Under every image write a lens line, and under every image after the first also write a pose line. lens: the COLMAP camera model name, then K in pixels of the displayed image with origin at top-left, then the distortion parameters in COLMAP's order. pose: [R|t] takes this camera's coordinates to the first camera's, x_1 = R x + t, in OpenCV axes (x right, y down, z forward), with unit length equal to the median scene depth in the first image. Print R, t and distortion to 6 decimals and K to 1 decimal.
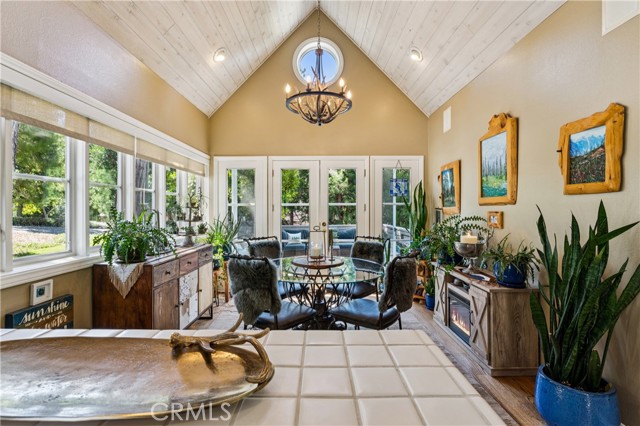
lens RADIAL K [[293.4, 0, 319.1], [0, 293.4, 210.4], [0, 0, 1]] dist [0.000089, 0.000080]
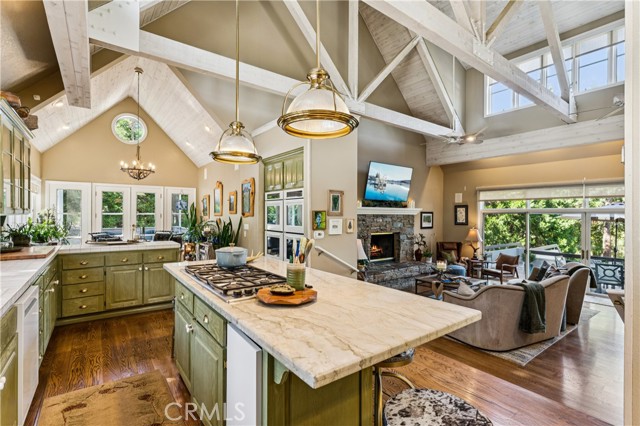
lens RADIAL K [[293.4, 0, 316.3], [0, 293.4, 214.5], [0, 0, 1]] dist [0.000089, 0.000080]
pose [[0.801885, 0.007613, 0.597430, -0.148298], [-0.004509, 0.999967, -0.006691, -0.010340], [-0.597461, 0.002671, 0.801893, -0.980665]]
